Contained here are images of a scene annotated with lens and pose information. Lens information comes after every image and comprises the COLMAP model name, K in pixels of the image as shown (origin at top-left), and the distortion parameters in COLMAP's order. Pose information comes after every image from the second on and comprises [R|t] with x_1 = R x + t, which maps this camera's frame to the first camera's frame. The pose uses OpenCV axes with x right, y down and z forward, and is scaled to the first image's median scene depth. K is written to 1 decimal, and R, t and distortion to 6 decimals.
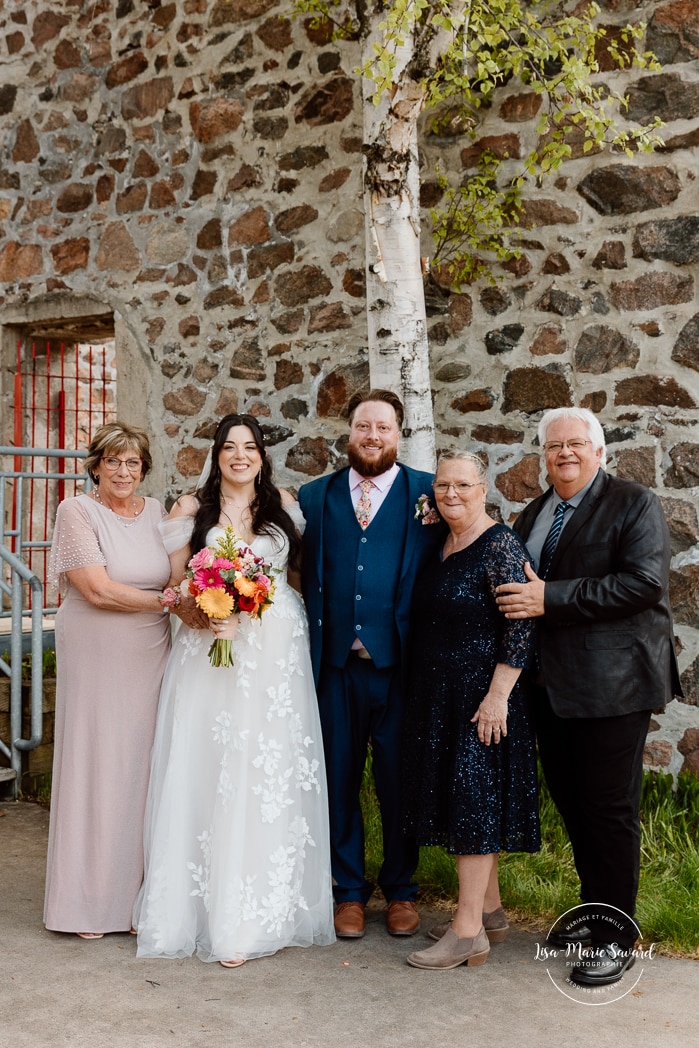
lens RADIAL K [[1228.6, 0, 356.1], [0, 1228.6, 517.3], [0, 0, 1]] dist [0.010478, 0.000000]
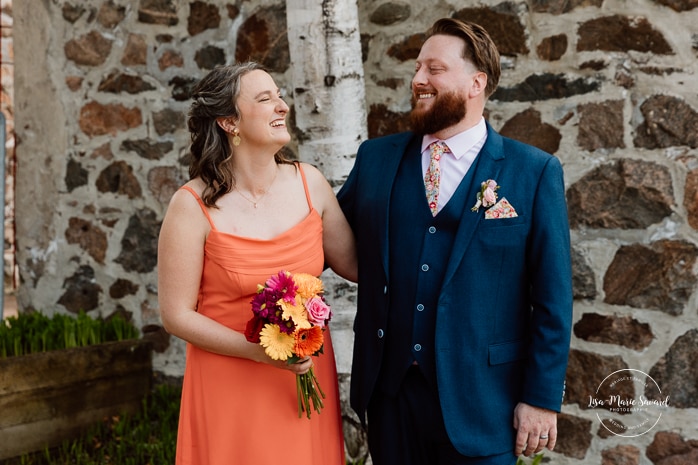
lens RADIAL K [[1225.9, 0, 364.4], [0, 1225.9, 224.3], [0, 0, 1]] dist [0.008429, 0.000000]
pose [[0.999396, 0.003007, 0.034612, 0.029783], [-0.004016, 0.999568, 0.029128, 0.003595], [-0.034509, -0.029249, 0.998976, 0.133253]]
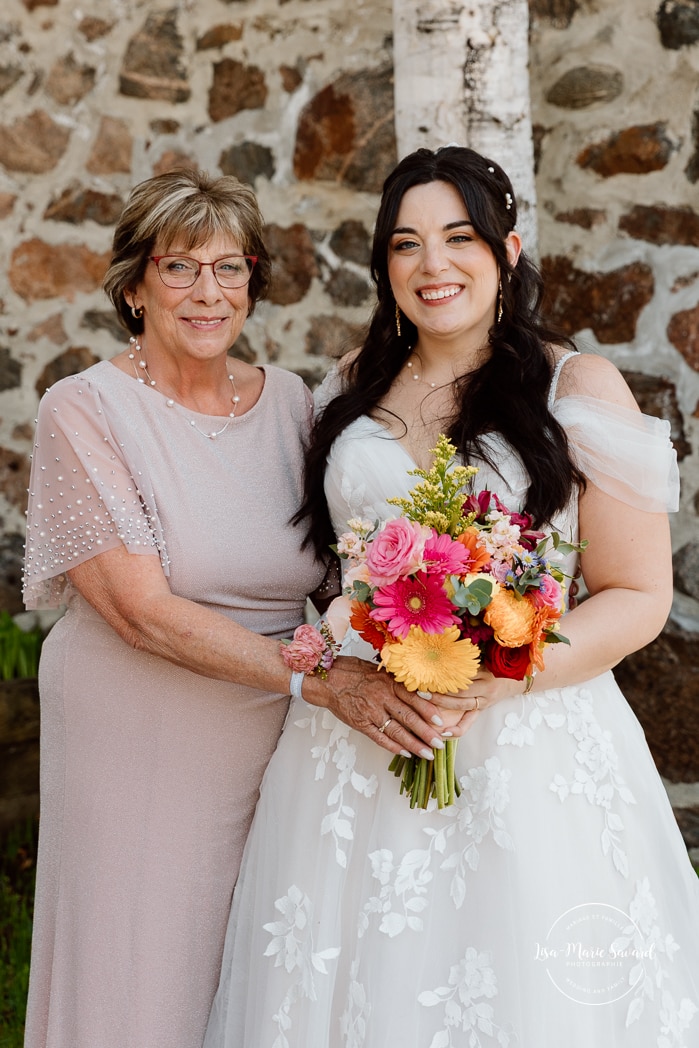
lens RADIAL K [[2126.2, 0, 341.8], [0, 2126.2, 492.2], [0, 0, 1]] dist [0.004130, 0.000000]
pose [[0.998778, 0.032906, -0.036878, 0.021180], [-0.031120, 0.998362, 0.048007, -0.002330], [0.038397, -0.046801, 0.998166, 0.183728]]
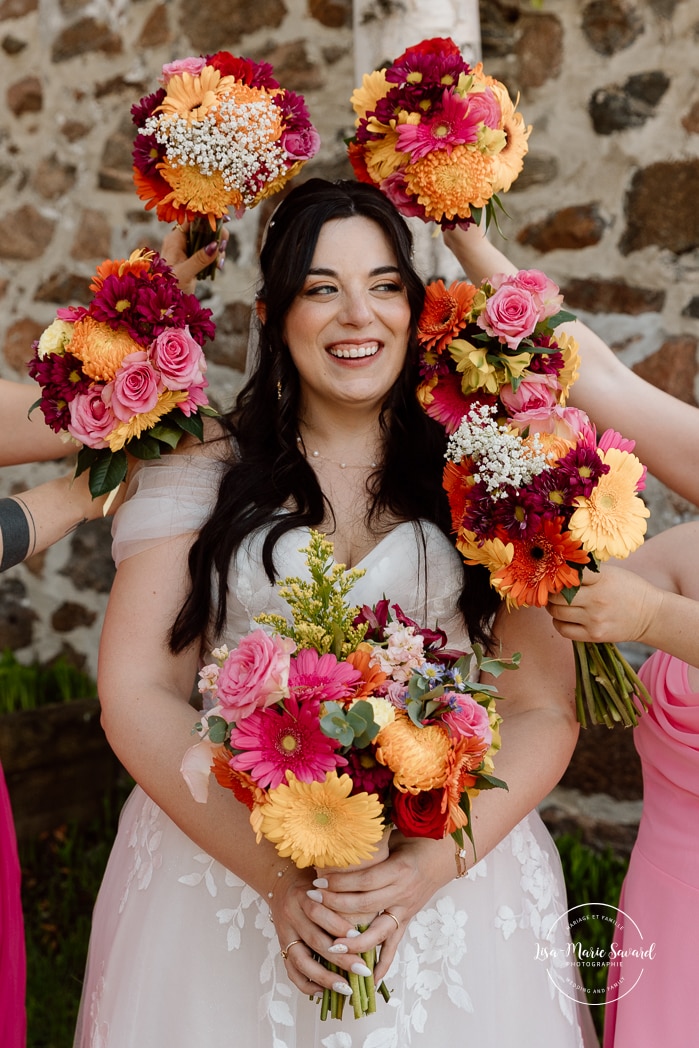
lens RADIAL K [[1611.5, 0, 342.1], [0, 1611.5, 522.5], [0, 0, 1]] dist [0.014771, 0.000000]
pose [[0.999930, 0.009954, 0.006451, 0.001635], [-0.010308, 0.998300, 0.057363, -0.010586], [-0.005869, -0.057425, 0.998333, 0.306072]]
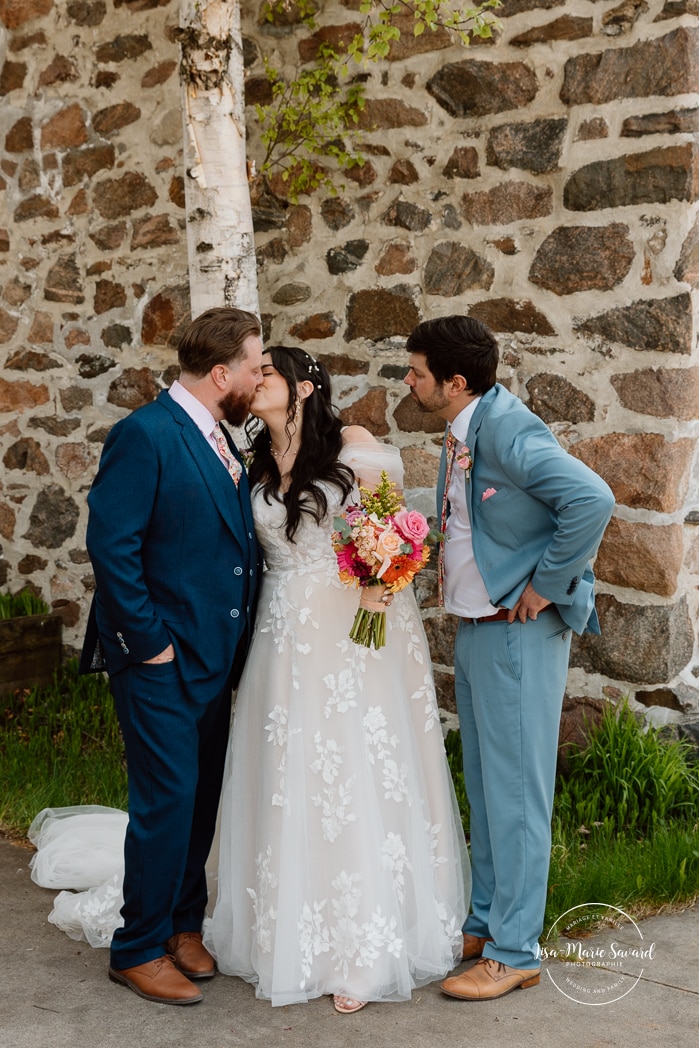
lens RADIAL K [[1323.3, 0, 347.9], [0, 1323.3, 509.4], [0, 0, 1]] dist [0.002658, 0.000000]
pose [[0.996499, -0.006853, 0.083325, 0.036245], [0.003795, 0.999315, 0.036803, 0.001952], [-0.083520, -0.036358, 0.995843, 0.037057]]
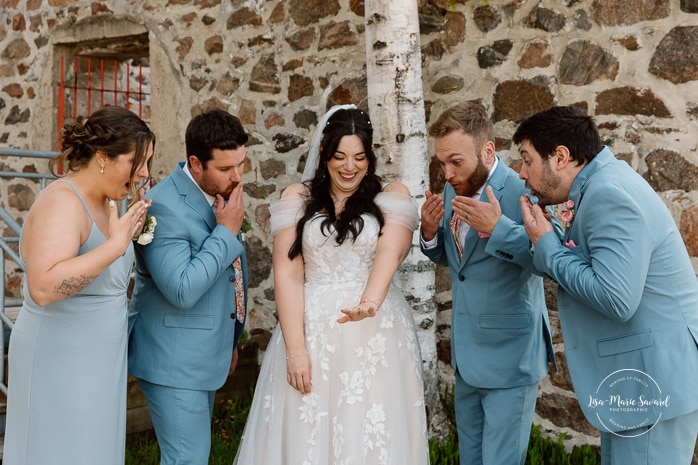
lens RADIAL K [[1037.9, 0, 359.0], [0, 1037.9, 243.0], [0, 0, 1]] dist [0.006872, 0.000000]
pose [[0.999533, 0.010710, -0.028611, 0.026304], [-0.010173, 0.999771, 0.018849, 0.005216], [0.028807, -0.018549, 0.999413, 0.070860]]
